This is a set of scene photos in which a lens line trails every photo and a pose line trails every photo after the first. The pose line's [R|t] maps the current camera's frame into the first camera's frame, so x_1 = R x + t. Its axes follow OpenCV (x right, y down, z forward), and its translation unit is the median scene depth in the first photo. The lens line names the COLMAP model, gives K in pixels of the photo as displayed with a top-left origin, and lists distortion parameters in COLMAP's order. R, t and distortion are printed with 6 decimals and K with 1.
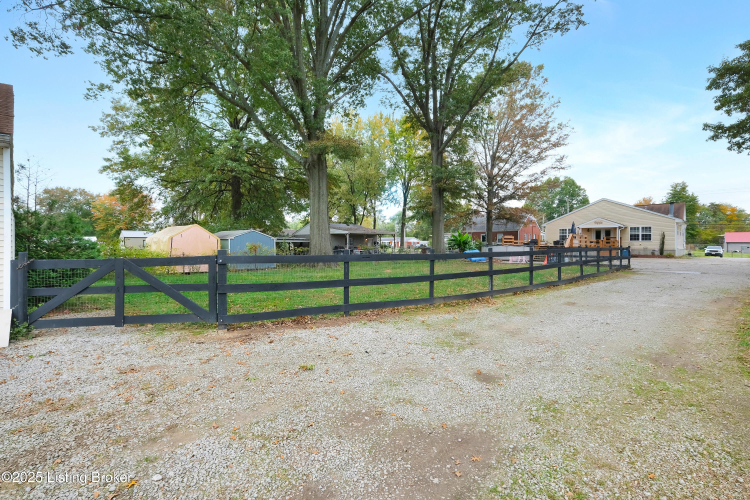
lens RADIAL K [[337.5, 0, 375.0], [0, 337.5, 250.0], [0, 0, 1]] dist [0.001973, -0.000127]
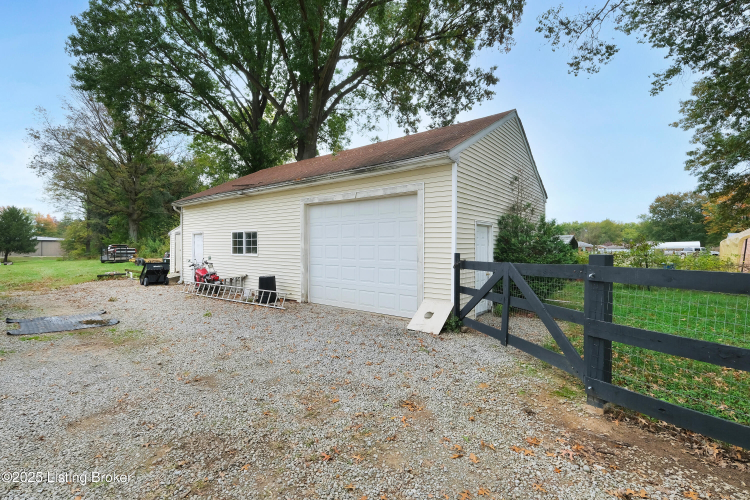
lens RADIAL K [[337.5, 0, 375.0], [0, 337.5, 250.0], [0, 0, 1]] dist [0.001973, -0.000127]
pose [[0.111596, 0.005776, -0.993737, 0.005919], [-0.019121, 0.999810, 0.003664, 0.001601], [0.993570, 0.018593, 0.111686, 0.197699]]
